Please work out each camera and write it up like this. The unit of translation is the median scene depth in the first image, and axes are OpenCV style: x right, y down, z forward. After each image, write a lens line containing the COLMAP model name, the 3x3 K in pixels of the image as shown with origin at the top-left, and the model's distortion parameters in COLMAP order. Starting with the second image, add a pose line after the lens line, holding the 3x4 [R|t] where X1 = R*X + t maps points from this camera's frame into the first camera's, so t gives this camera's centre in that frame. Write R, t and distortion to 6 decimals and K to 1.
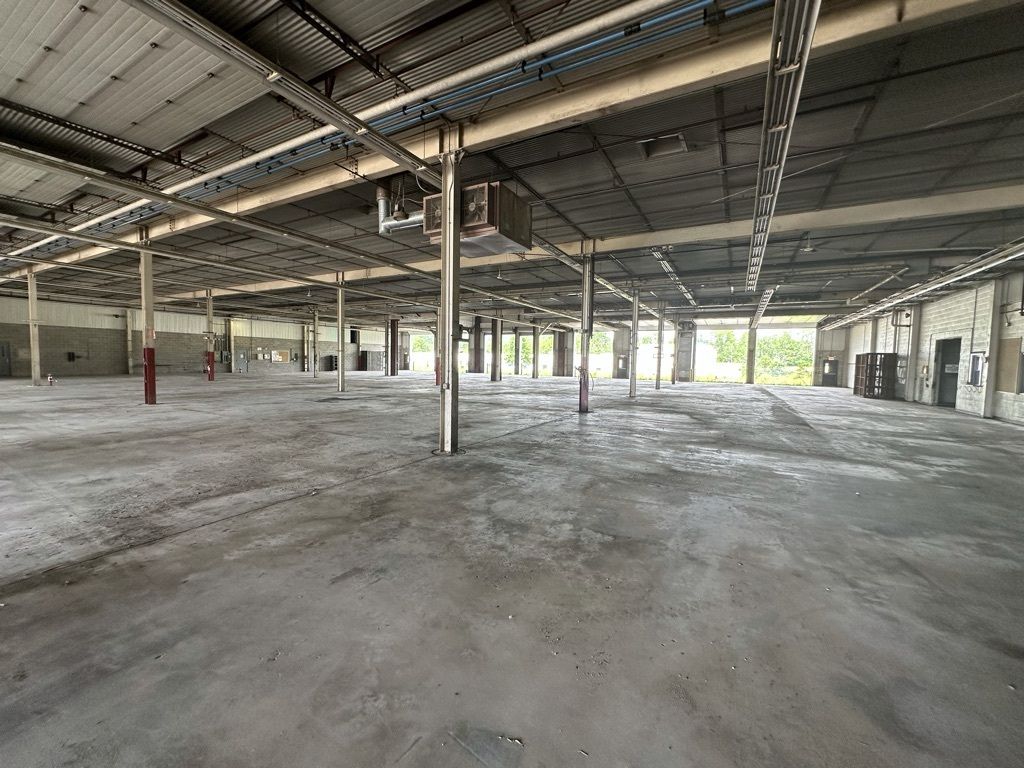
lens RADIAL K [[408.1, 0, 511.8], [0, 408.1, 383.3], [0, 0, 1]] dist [-0.001632, 0.000564]
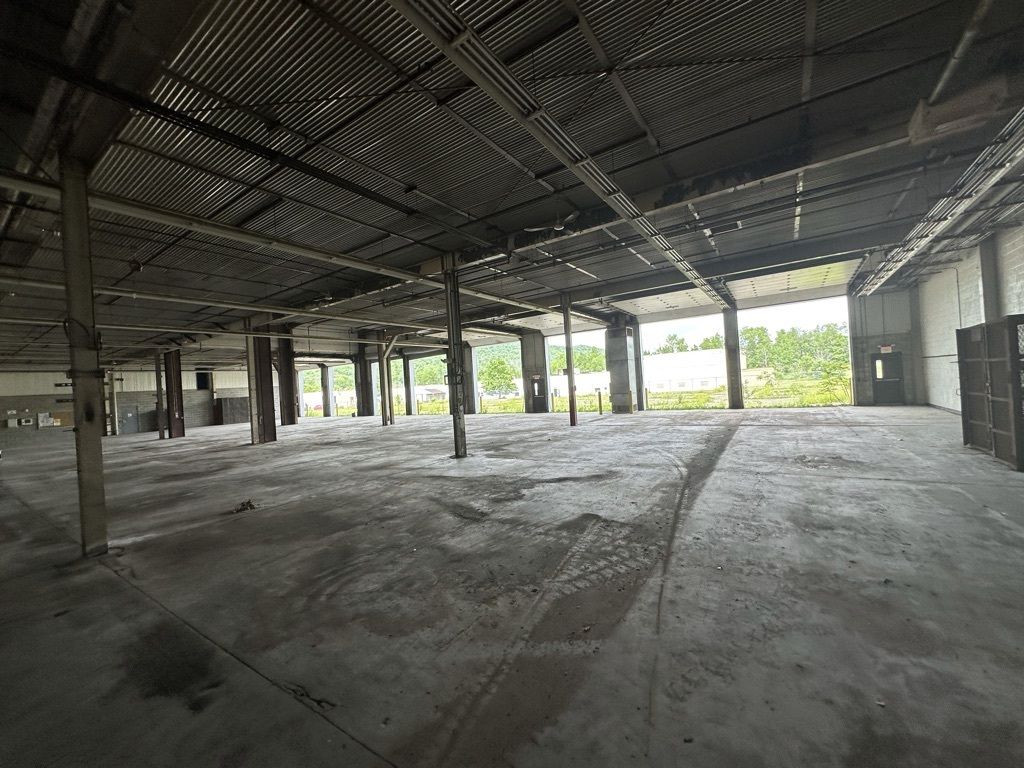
lens RADIAL K [[408.1, 0, 511.8], [0, 408.1, 383.3], [0, 0, 1]] dist [-0.001632, 0.000564]
pose [[0.992777, -0.085542, -0.084118, 0.328257], [0.080293, 0.994719, -0.063929, -0.022142], [0.089143, 0.056713, 0.994403, 0.415464]]
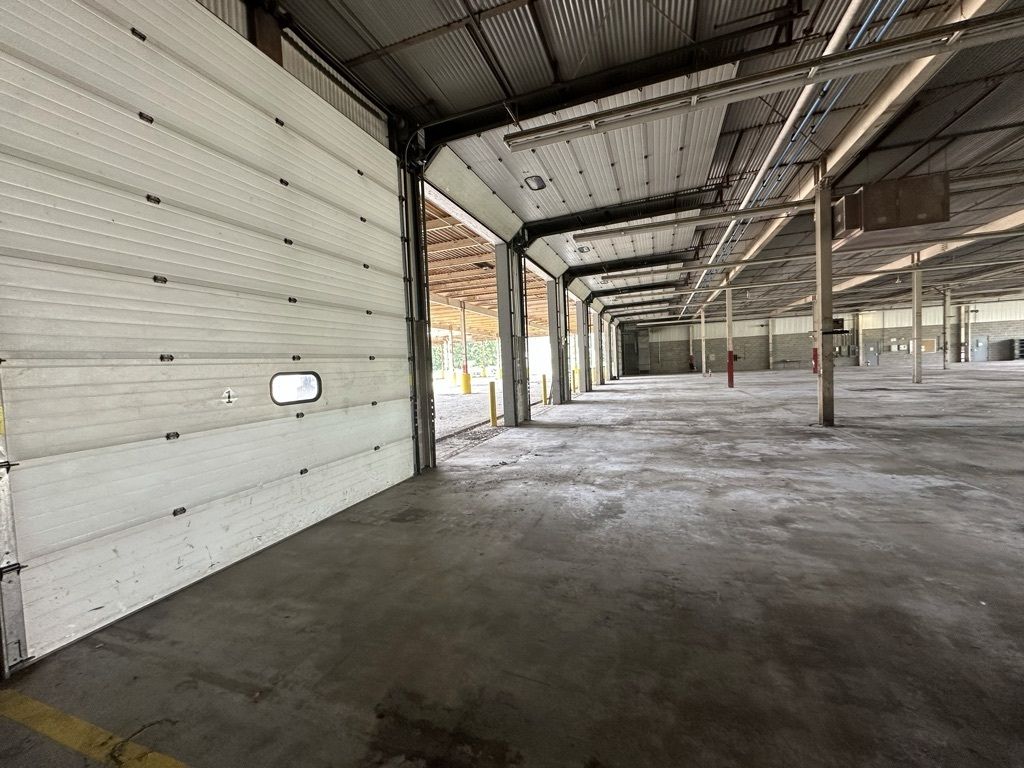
lens RADIAL K [[408.1, 0, 511.8], [0, 408.1, 383.3], [0, 0, 1]] dist [-0.001632, 0.000564]
pose [[0.169972, 0.015605, -0.985325, 0.171333], [-0.004248, 0.999877, 0.015102, 0.005292], [0.985440, 0.001619, 0.170018, -0.024231]]
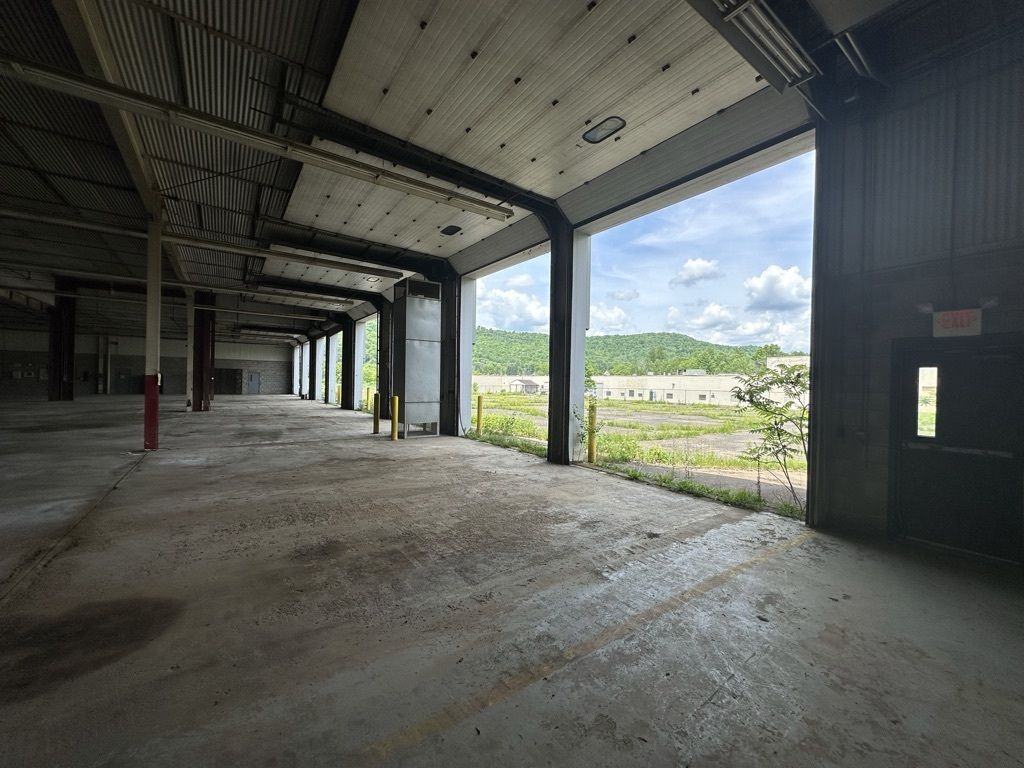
lens RADIAL K [[408.1, 0, 511.8], [0, 408.1, 383.3], [0, 0, 1]] dist [-0.001632, 0.000564]
pose [[0.901773, -0.001840, -0.432206, 0.662939], [-0.026013, 0.997947, -0.058523, -0.029884], [0.431427, 0.064017, 0.899874, 0.771845]]
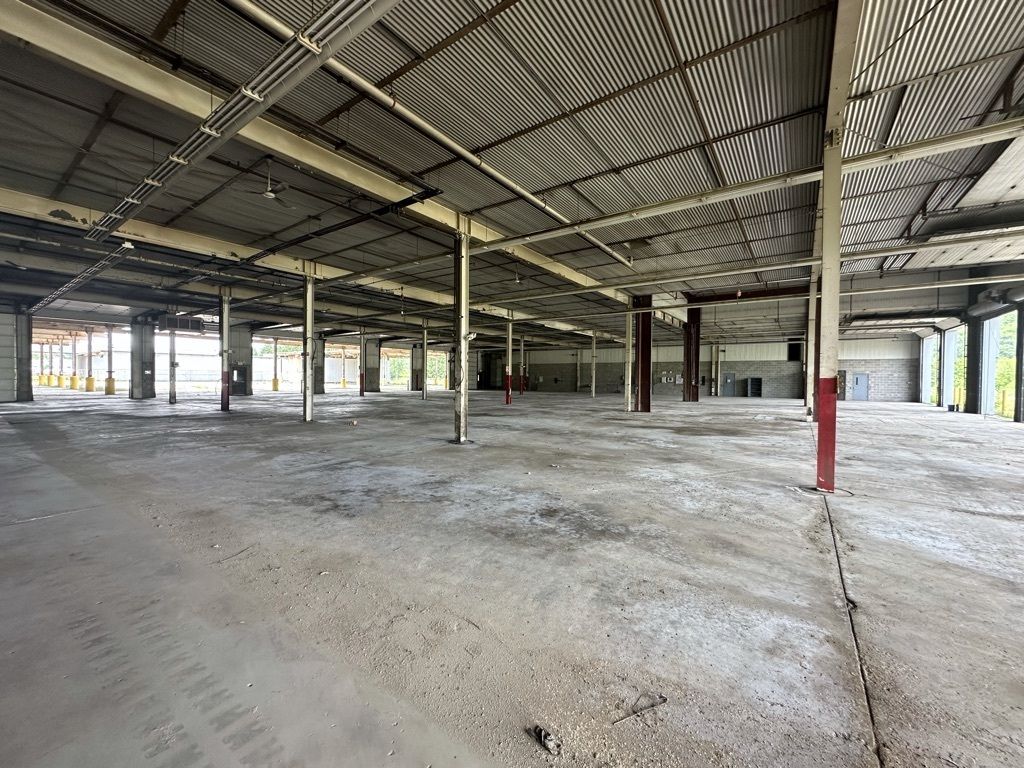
lens RADIAL K [[408.1, 0, 511.8], [0, 408.1, 383.3], [0, 0, 1]] dist [-0.001632, 0.000564]
pose [[-0.105512, -0.006426, -0.994397, 0.537430], [-0.068500, 0.997651, 0.000821, -0.032982], [0.992056, 0.068202, -0.105705, 0.790642]]
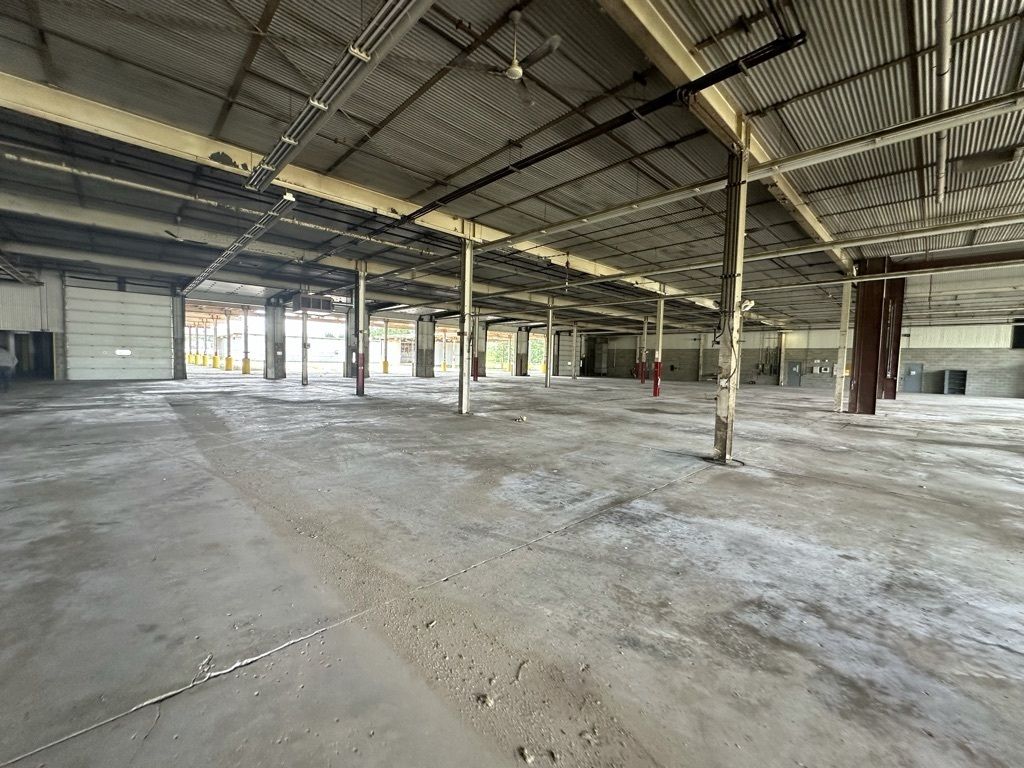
lens RADIAL K [[408.1, 0, 511.8], [0, 408.1, 383.3], [0, 0, 1]] dist [-0.001632, 0.000564]
pose [[-0.287810, 0.024876, -0.957365, 0.471250], [-0.086253, 0.994927, 0.051782, -0.027735], [0.953796, 0.097479, -0.284204, 0.684281]]
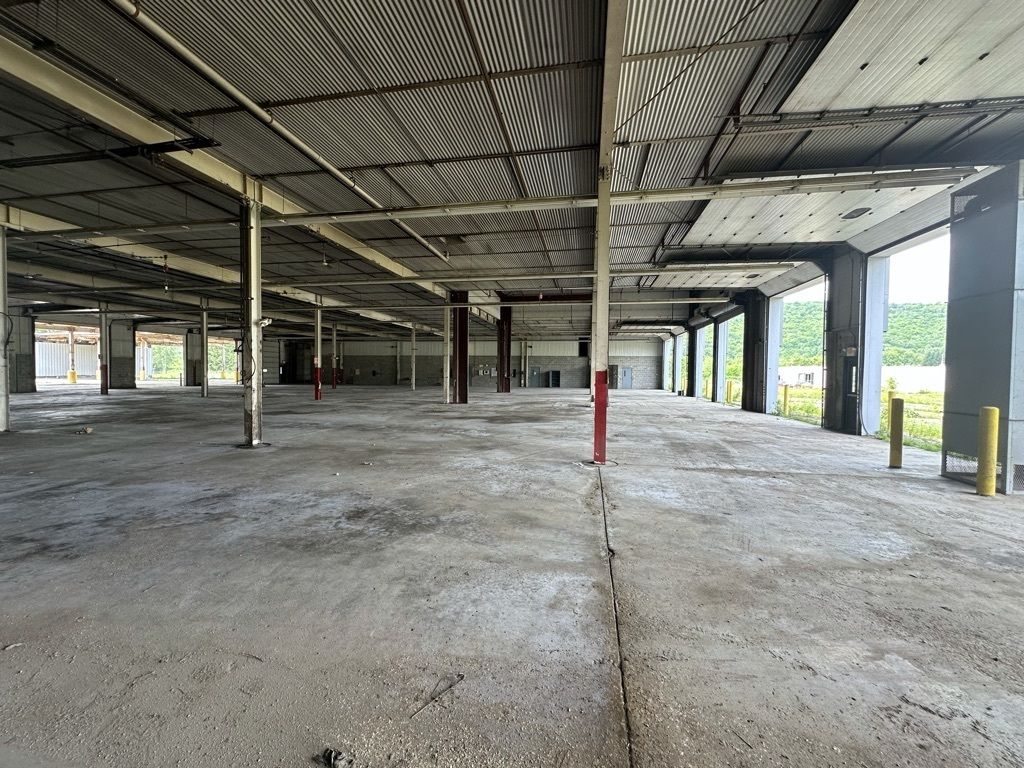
lens RADIAL K [[408.3, 0, 512.3], [0, 408.3, 383.5], [0, 0, 1]] dist [-0.003018, 0.000286]
pose [[0.320016, 0.010306, -0.947356, 0.536932], [-0.057840, 0.998288, -0.008678, -0.033286], [0.945645, 0.057572, 0.320064, 0.794192]]
